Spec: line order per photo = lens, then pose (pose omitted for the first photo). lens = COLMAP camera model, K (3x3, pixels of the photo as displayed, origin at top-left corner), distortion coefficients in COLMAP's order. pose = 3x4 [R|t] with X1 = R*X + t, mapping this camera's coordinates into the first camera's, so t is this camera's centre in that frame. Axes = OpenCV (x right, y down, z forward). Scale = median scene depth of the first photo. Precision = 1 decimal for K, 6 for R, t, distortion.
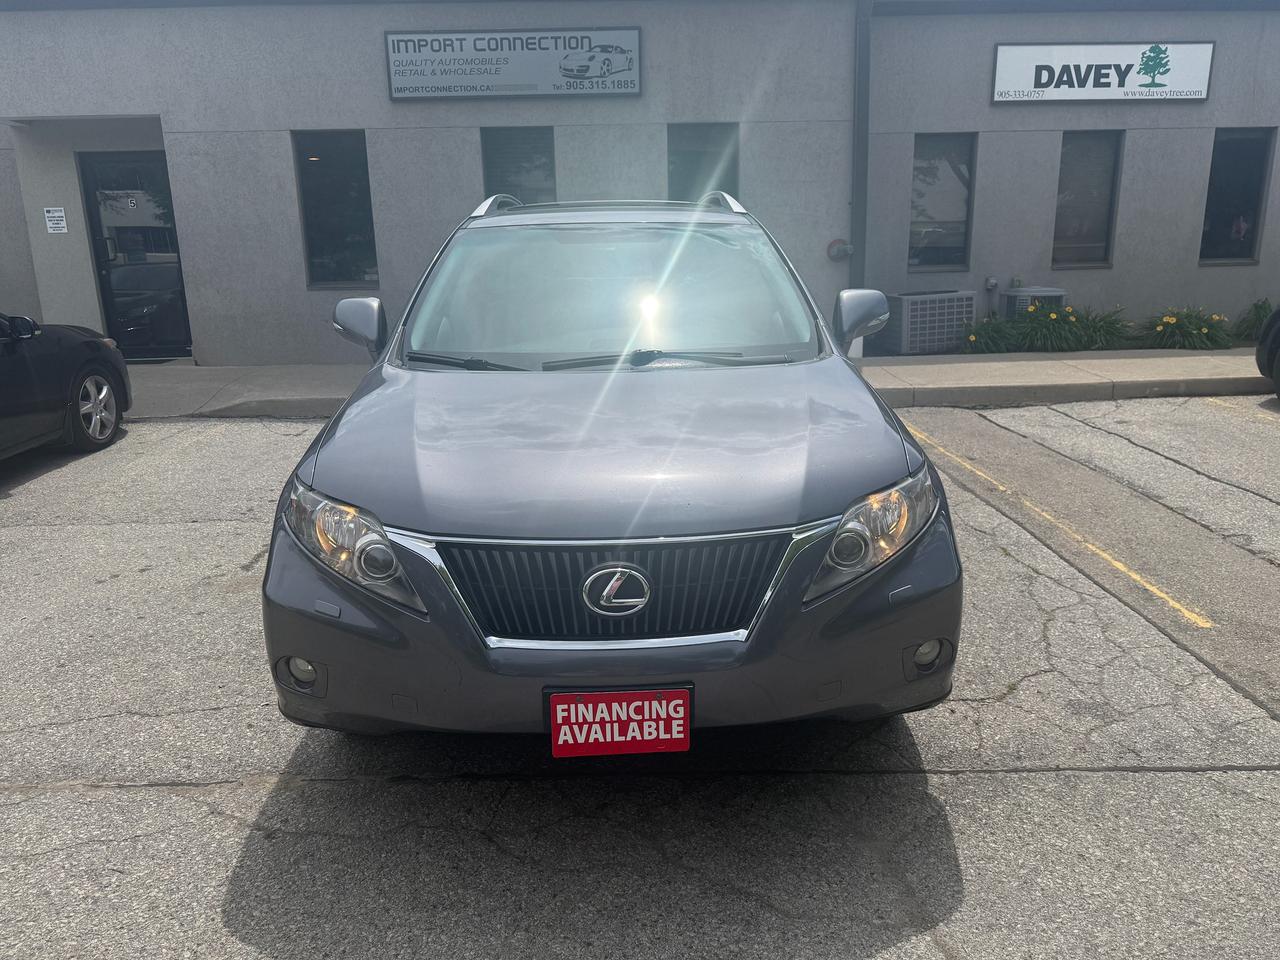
lens RADIAL K [[916.9, 0, 642.0], [0, 916.9, 512.0], [0, 0, 1]] dist [0.003186, -0.027345]
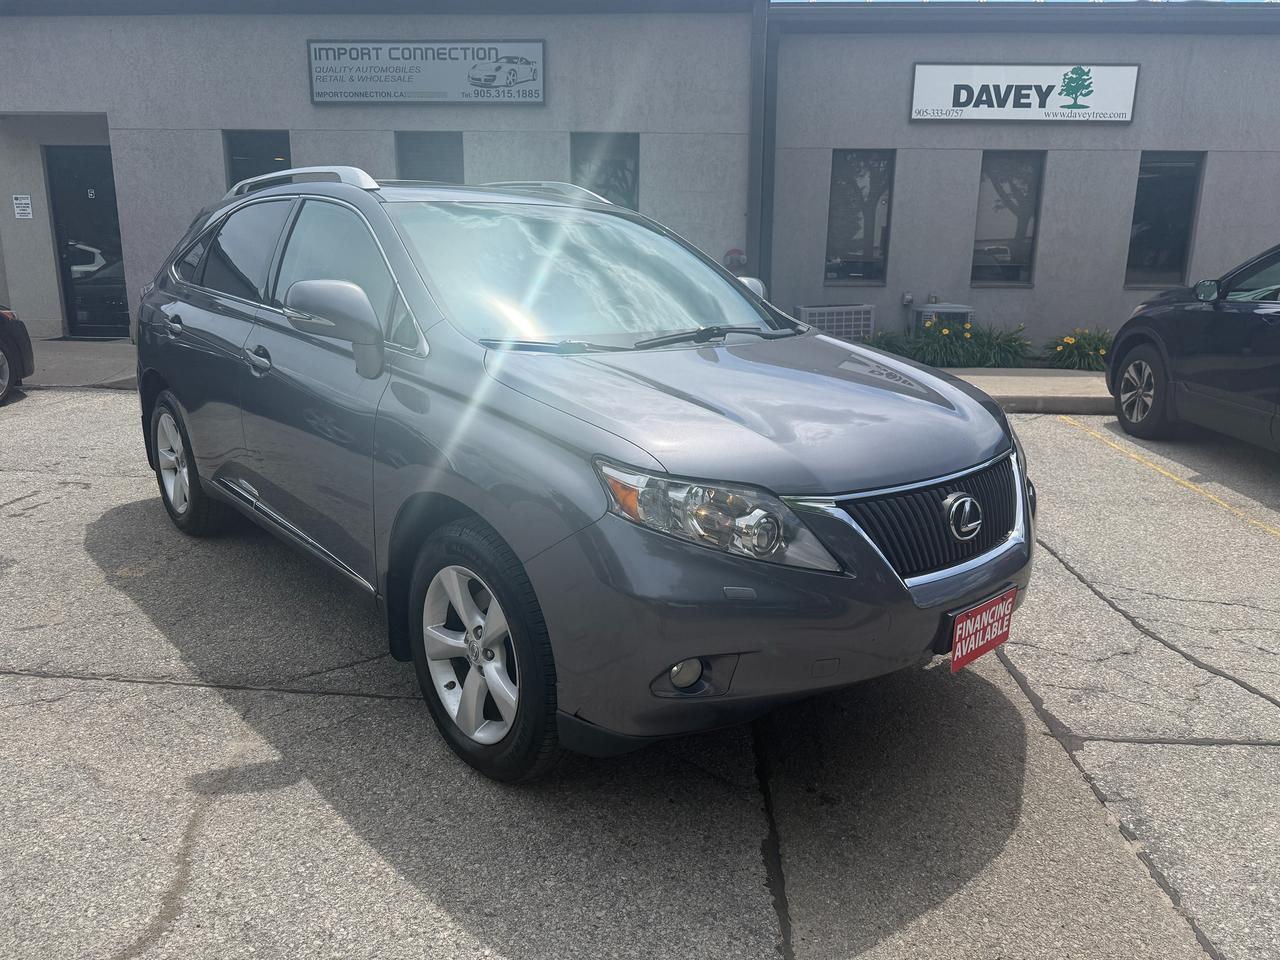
lens RADIAL K [[916.9, 0, 642.0], [0, 916.9, 512.0], [0, 0, 1]] dist [0.003186, -0.027345]
pose [[0.995653, 0.056542, -0.074013, 0.192361], [-0.057630, 0.998258, -0.012652, 0.015884], [0.073169, 0.016863, 0.997177, -0.026956]]
